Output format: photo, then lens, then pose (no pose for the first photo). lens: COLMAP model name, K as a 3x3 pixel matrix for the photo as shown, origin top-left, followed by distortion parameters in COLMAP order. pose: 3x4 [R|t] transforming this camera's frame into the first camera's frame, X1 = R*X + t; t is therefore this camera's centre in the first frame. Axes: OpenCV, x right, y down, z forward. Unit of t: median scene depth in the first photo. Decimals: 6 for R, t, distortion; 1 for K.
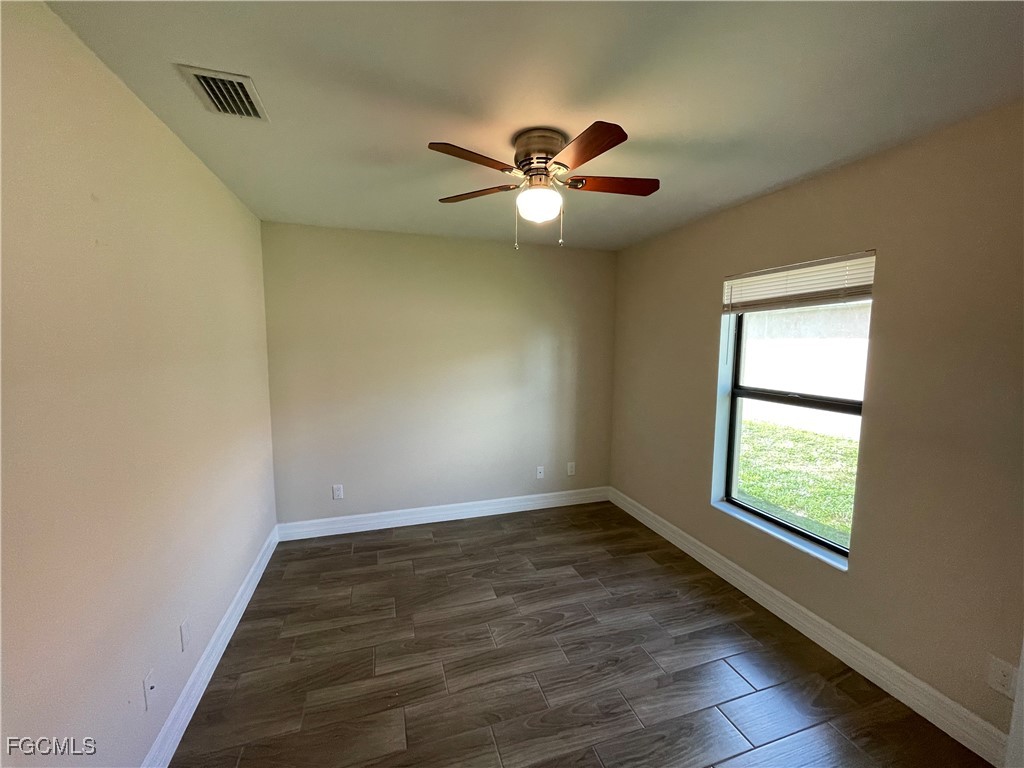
lens RADIAL K [[413.5, 0, 512.0], [0, 413.5, 384.0], [0, 0, 1]] dist [-0.000631, -0.000050]
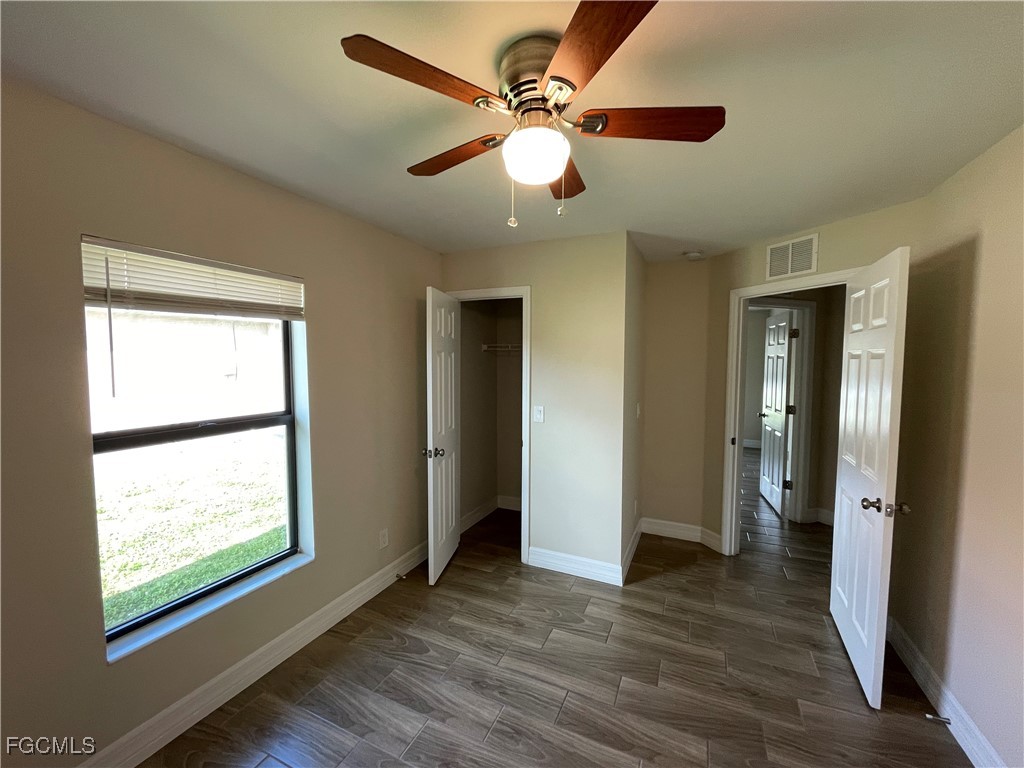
lens RADIAL K [[413.5, 0, 512.0], [0, 413.5, 384.0], [0, 0, 1]] dist [-0.000631, -0.000050]
pose [[-0.730715, -0.044296, 0.681244, -0.338359], [0.068853, 0.988023, 0.138096, -0.138444], [-0.679202, 0.147815, -0.718913, 1.370527]]
